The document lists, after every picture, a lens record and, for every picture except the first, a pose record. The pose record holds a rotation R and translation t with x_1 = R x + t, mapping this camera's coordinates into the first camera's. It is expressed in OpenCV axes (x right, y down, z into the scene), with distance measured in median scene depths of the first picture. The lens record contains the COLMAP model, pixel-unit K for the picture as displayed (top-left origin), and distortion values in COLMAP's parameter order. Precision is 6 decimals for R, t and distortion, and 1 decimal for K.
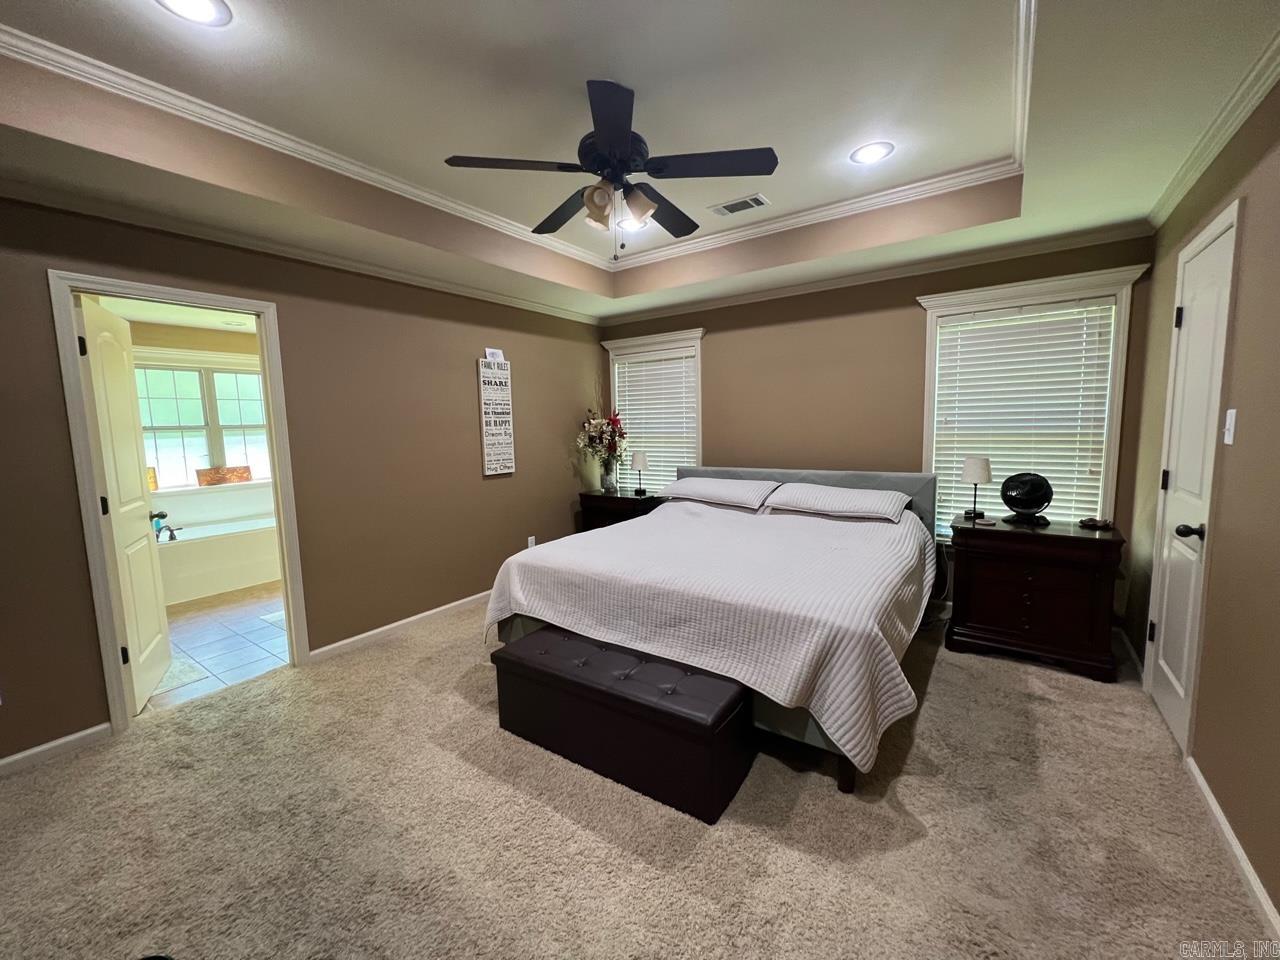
lens RADIAL K [[515.4, 0, 634.6], [0, 515.4, 476.1], [0, 0, 1]] dist [0.000507, 0.000052]
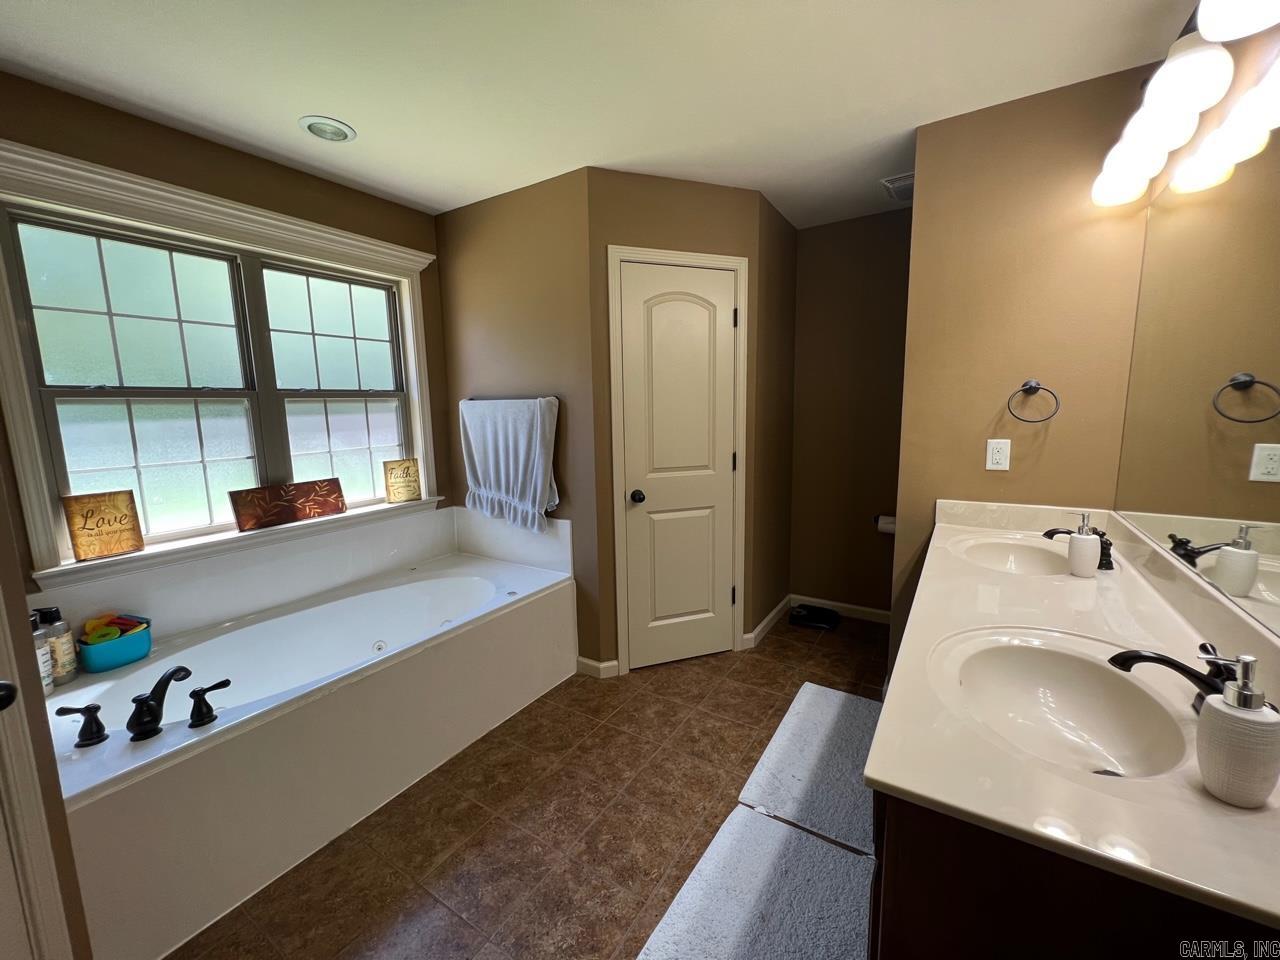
lens RADIAL K [[515.4, 0, 645.7], [0, 515.4, 480.5], [0, 0, 1]] dist [0.000507, 0.000052]
pose [[0.998498, 0.002838, 0.054706, -0.521232], [-0.005285, 0.998989, 0.044652, -0.042939], [-0.054524, -0.044874, 0.997504, 0.544845]]
